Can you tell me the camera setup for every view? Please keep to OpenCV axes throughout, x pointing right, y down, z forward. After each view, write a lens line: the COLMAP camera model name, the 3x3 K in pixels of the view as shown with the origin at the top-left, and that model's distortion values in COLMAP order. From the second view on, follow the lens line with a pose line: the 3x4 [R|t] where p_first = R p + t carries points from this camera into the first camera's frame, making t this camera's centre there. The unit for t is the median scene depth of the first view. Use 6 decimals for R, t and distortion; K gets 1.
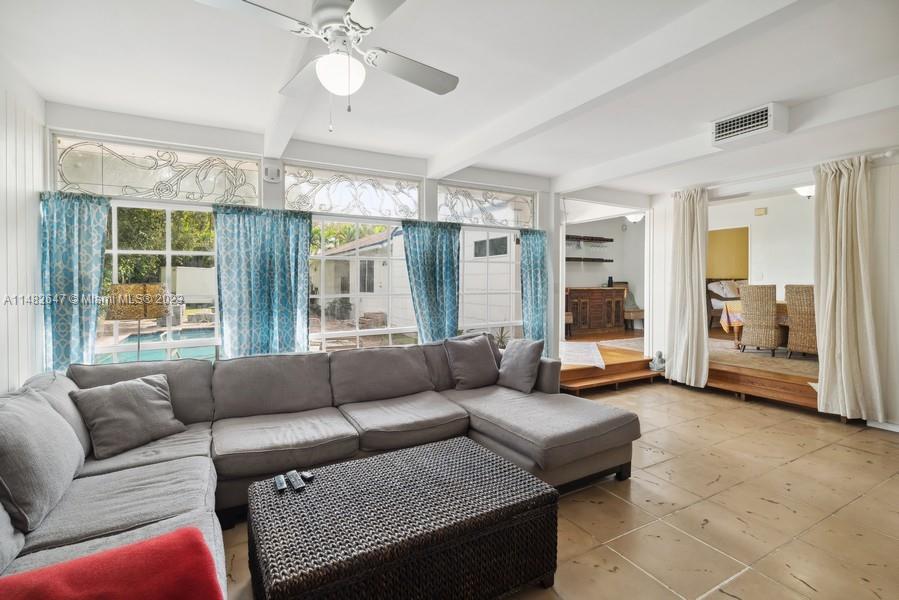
lens RADIAL K [[418.3, 0, 448.0], [0, 418.3, 287.5], [0, 0, 1]] dist [0.002612, 0.000298]
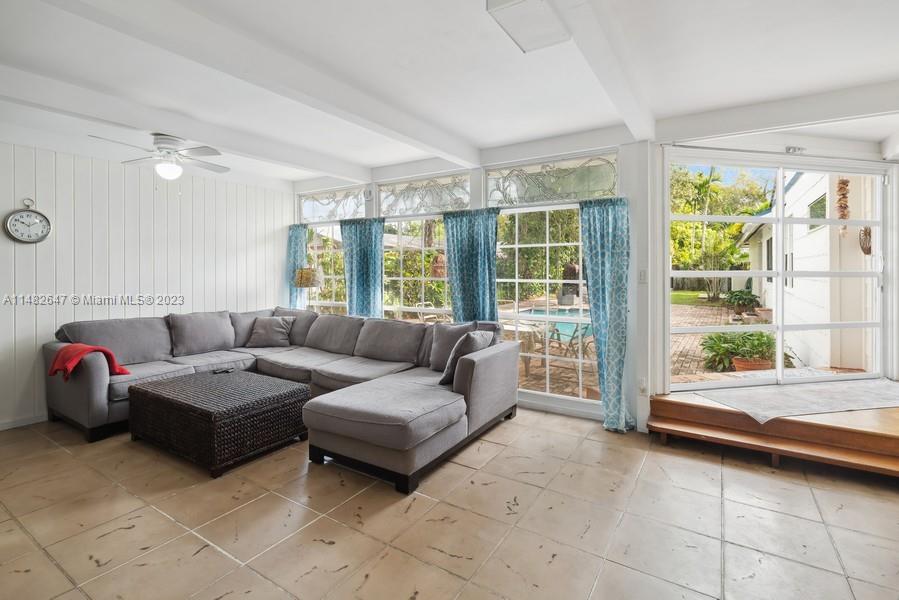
lens RADIAL K [[422.8, 0, 452.0], [0, 422.8, 272.8], [0, 0, 1]] dist [-0.000905, 0.000056]
pose [[0.482020, 0.009595, -0.876108, 0.845123], [-0.015695, 0.999874, 0.002316, -0.003375], [0.876020, 0.012634, 0.482110, 0.447384]]
